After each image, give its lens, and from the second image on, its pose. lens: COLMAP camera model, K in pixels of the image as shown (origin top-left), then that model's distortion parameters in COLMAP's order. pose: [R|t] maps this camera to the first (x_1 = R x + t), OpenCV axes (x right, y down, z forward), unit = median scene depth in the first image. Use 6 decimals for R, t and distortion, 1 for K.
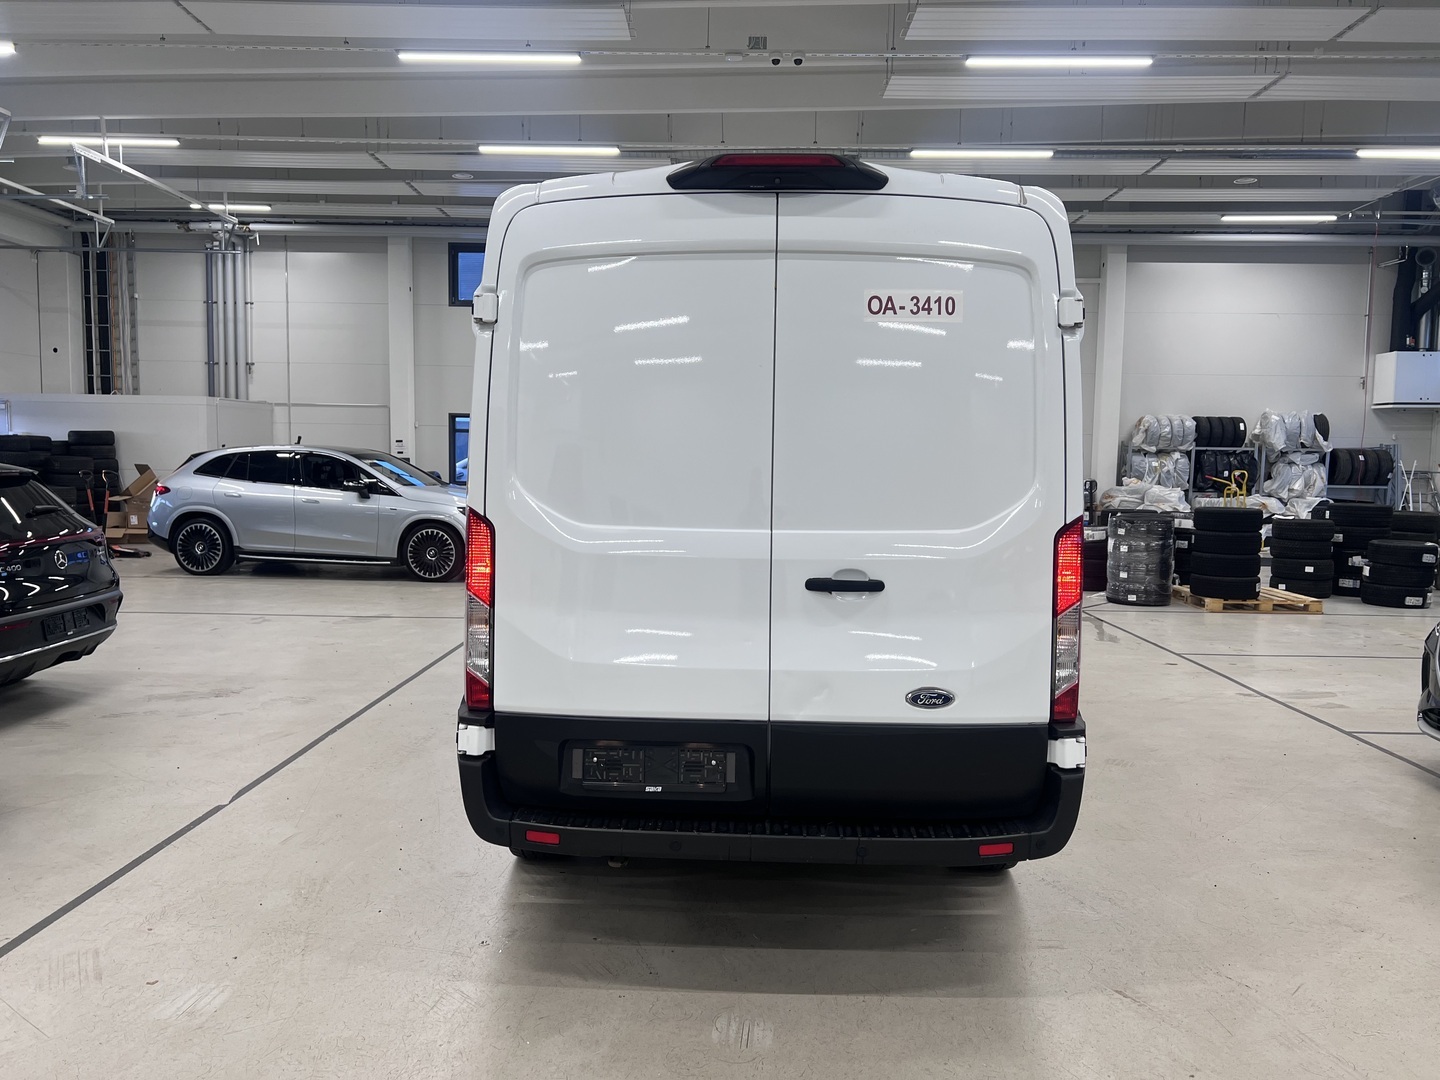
lens RADIAL K [[1078.4, 0, 717.6], [0, 1078.4, 538.8], [0, 0, 1]] dist [0.059412, -0.059347]
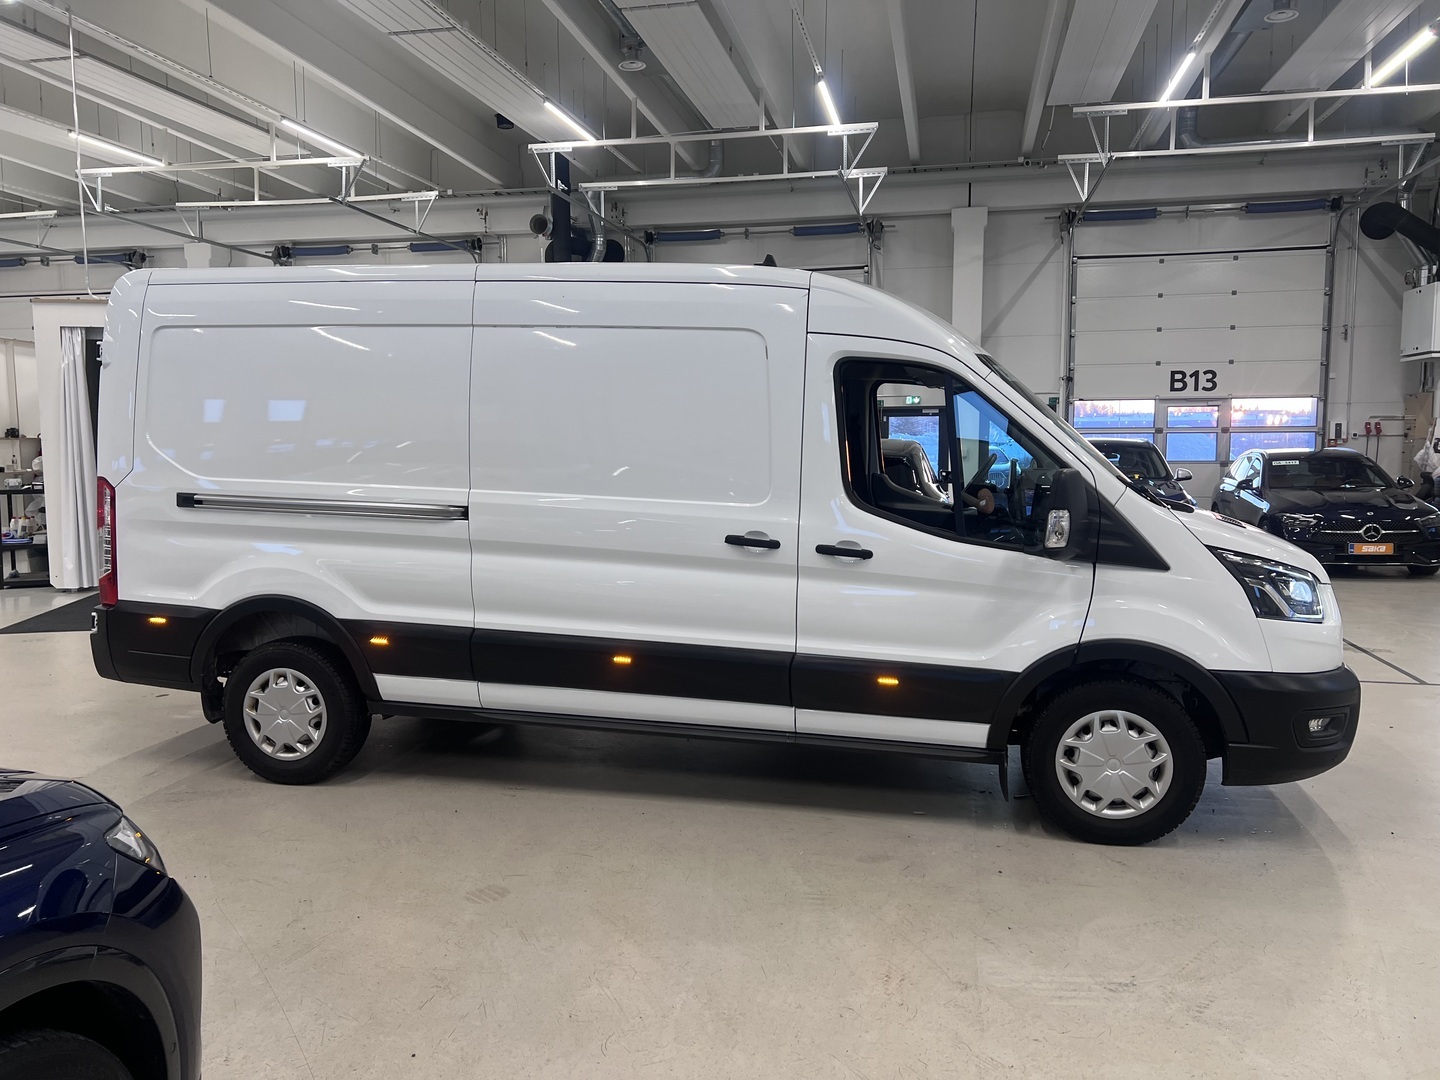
lens RADIAL K [[1078.4, 0, 717.6], [0, 1078.4, 538.8], [0, 0, 1]] dist [0.059412, -0.059347]
pose [[-0.191459, 0.080778, -0.978171, 1.706612], [-0.075398, 0.992452, 0.096715, -0.152515], [0.978600, 0.092270, -0.183923, 2.153485]]
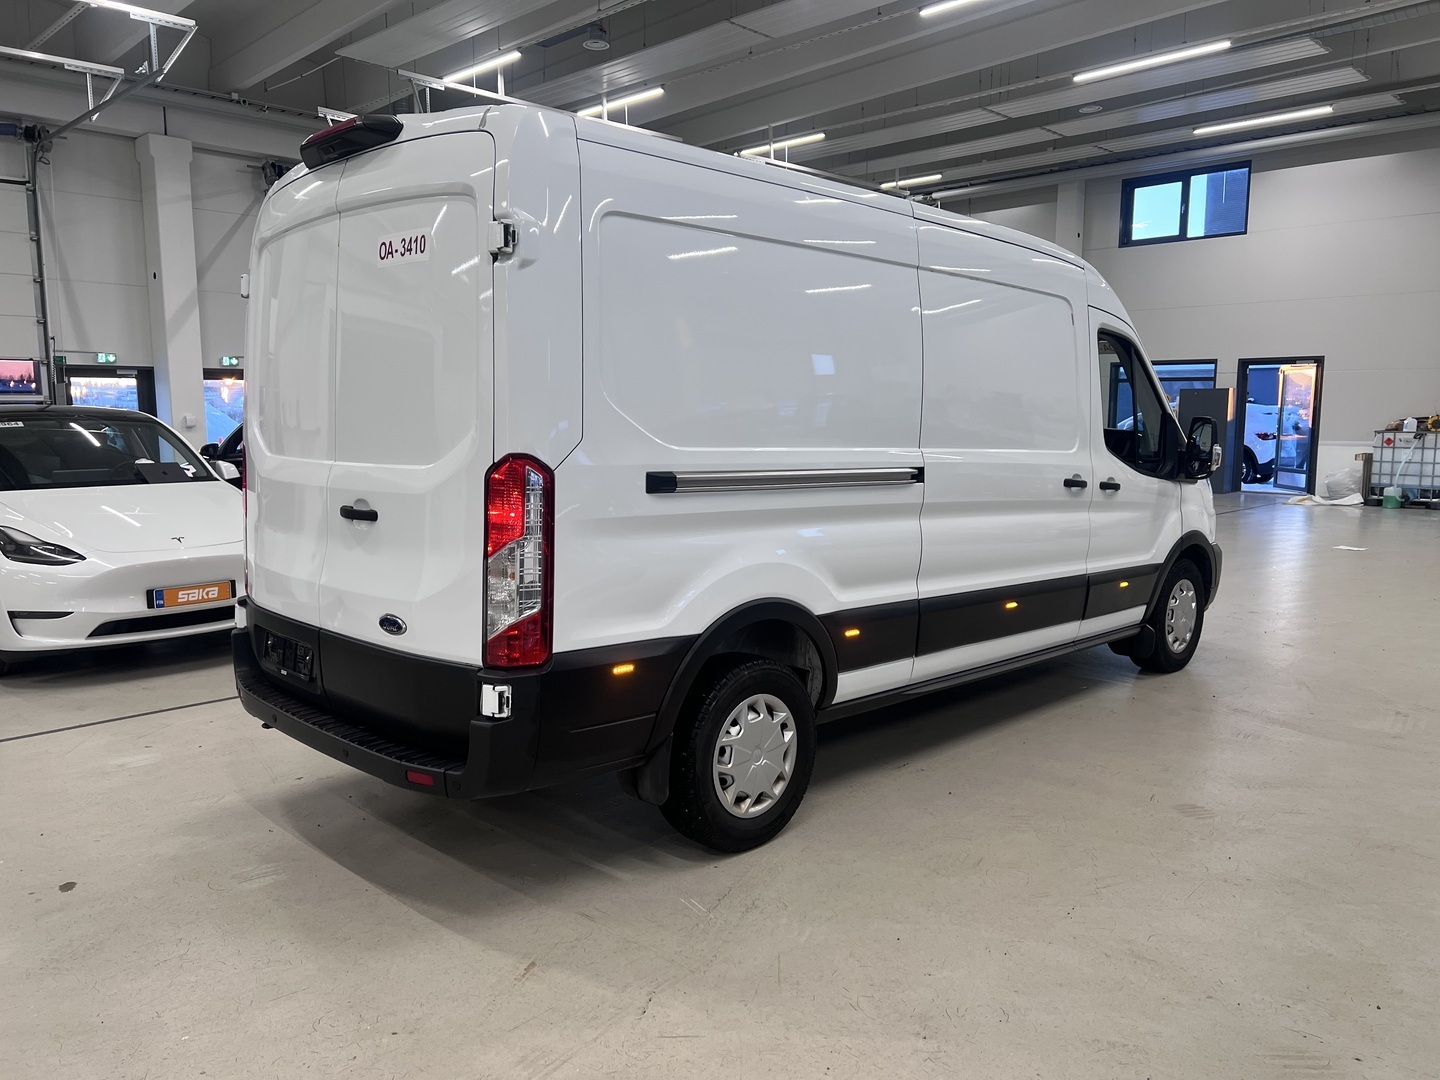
lens RADIAL K [[1078.4, 0, 717.6], [0, 1078.4, 538.8], [0, 0, 1]] dist [0.059412, -0.059347]
pose [[0.724744, 0.070696, -0.685381, 1.090501], [-0.042366, 0.997412, 0.058083, -0.010417], [0.687714, -0.013059, 0.725864, 0.433180]]
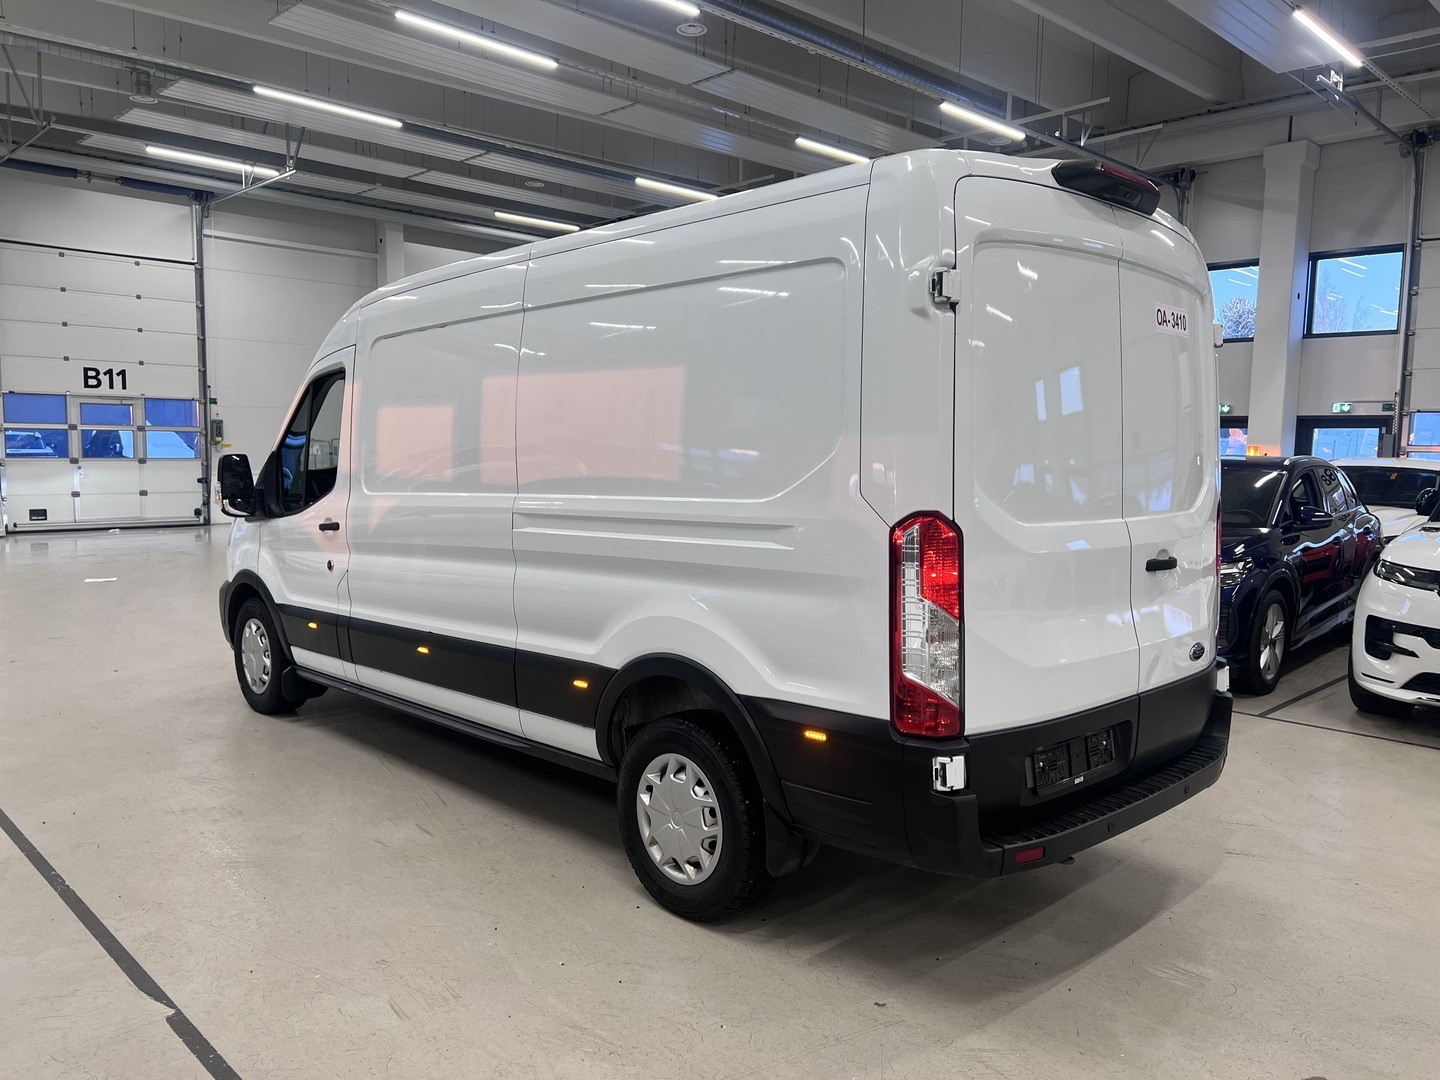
lens RADIAL K [[1078.4, 0, 717.6], [0, 1078.4, 538.8], [0, 0, 1]] dist [0.059412, -0.059347]
pose [[0.699468, -0.067155, 0.711501, -0.977177], [0.049513, 0.997737, 0.045495, -0.056030], [-0.712946, 0.003406, 0.701210, 0.508209]]
